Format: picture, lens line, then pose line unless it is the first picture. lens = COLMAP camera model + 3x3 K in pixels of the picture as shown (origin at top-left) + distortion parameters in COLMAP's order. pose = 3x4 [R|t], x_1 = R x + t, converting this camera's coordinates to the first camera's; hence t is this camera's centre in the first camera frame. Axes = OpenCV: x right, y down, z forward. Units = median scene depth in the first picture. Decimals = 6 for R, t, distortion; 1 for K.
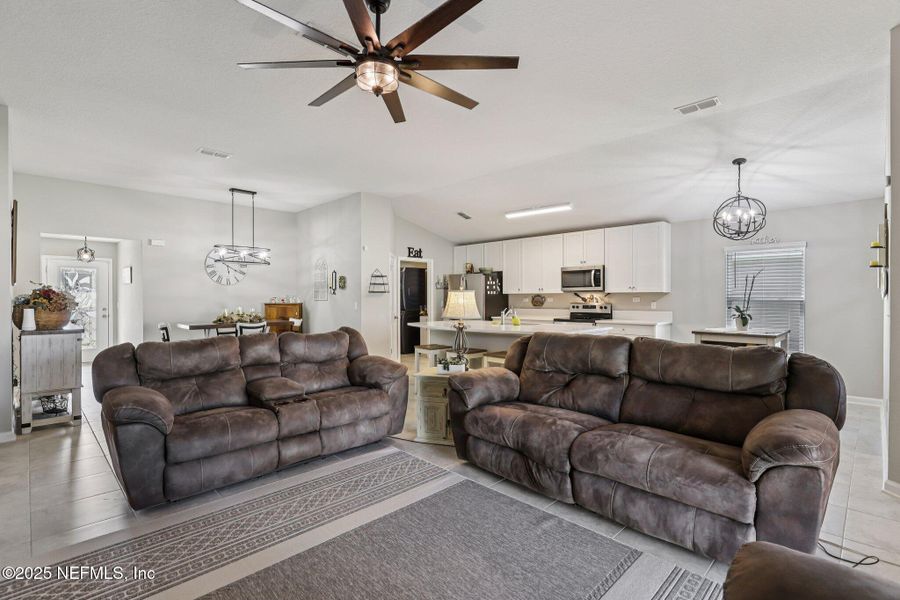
lens RADIAL K [[426.3, 0, 454.6], [0, 426.3, 301.3], [0, 0, 1]] dist [-0.000269, -0.000317]
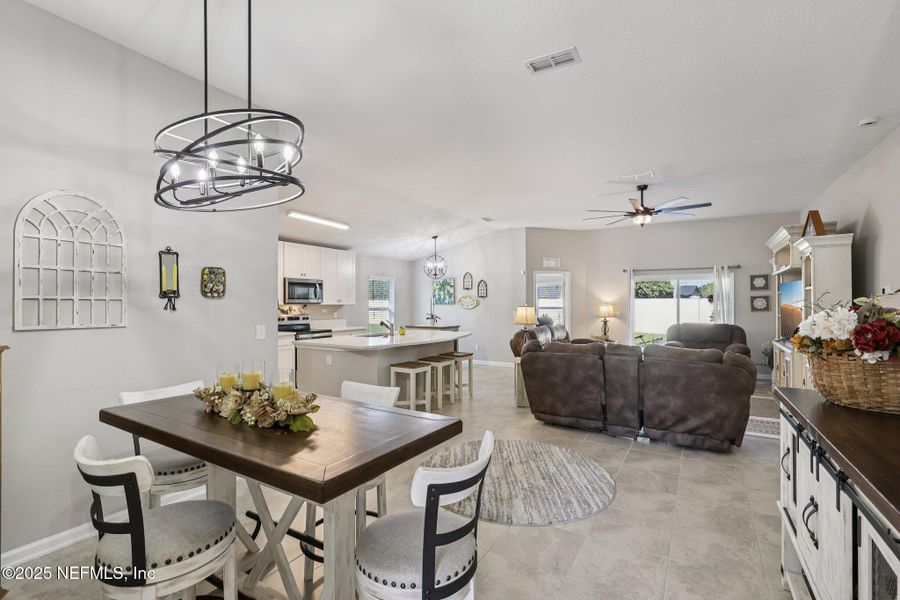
lens RADIAL K [[416.6, 0, 453.3], [0, 416.6, 305.0], [0, 0, 1]] dist [-0.000791, -0.000051]
pose [[-0.239398, -0.003720, 0.970914, -0.778906], [0.007063, 0.999960, 0.005573, -0.022867], [-0.970896, 0.008192, -0.239362, 0.918675]]
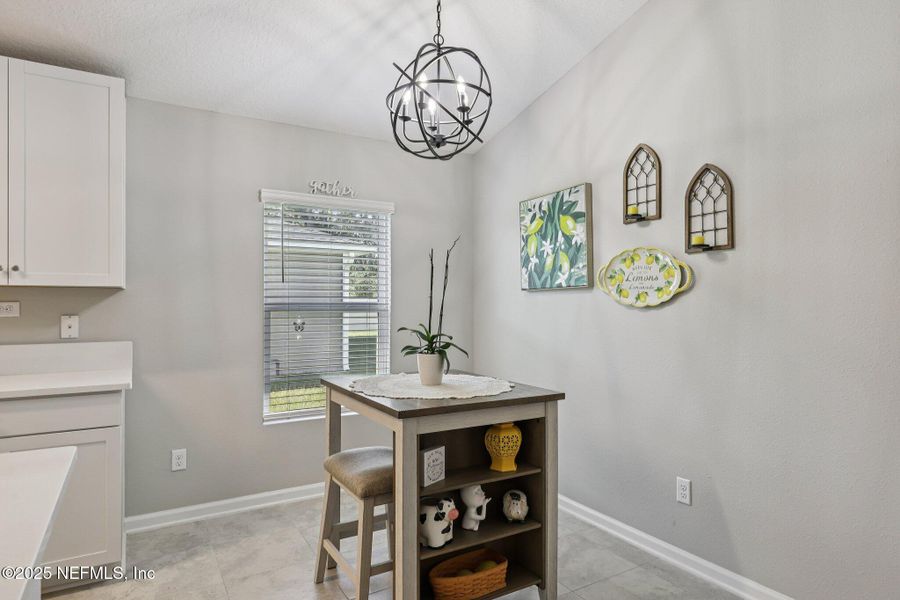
lens RADIAL K [[529.4, 0, 456.3], [0, 529.4, 304.6], [0, 0, 1]] dist [0.000695, 0.000298]
pose [[0.238529, 0.000936, 0.971135, 0.130460], [0.006189, 0.999978, -0.002484, -0.004423], [-0.971116, 0.006603, 0.238518, 0.583011]]
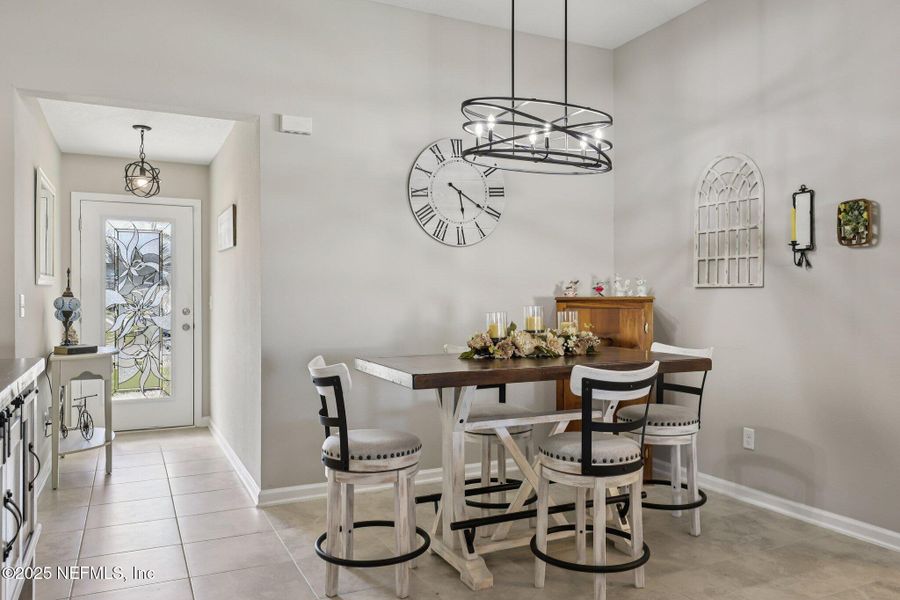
lens RADIAL K [[653.1, 0, 450.0], [0, 653.1, 300.0], [0, 0, 1]] dist [0.007006, -0.000693]
pose [[0.943440, 0.000030, -0.331544, -0.397250], [-0.001770, 0.999986, -0.004947, 0.010999], [0.331539, 0.005254, 0.943427, 0.532120]]
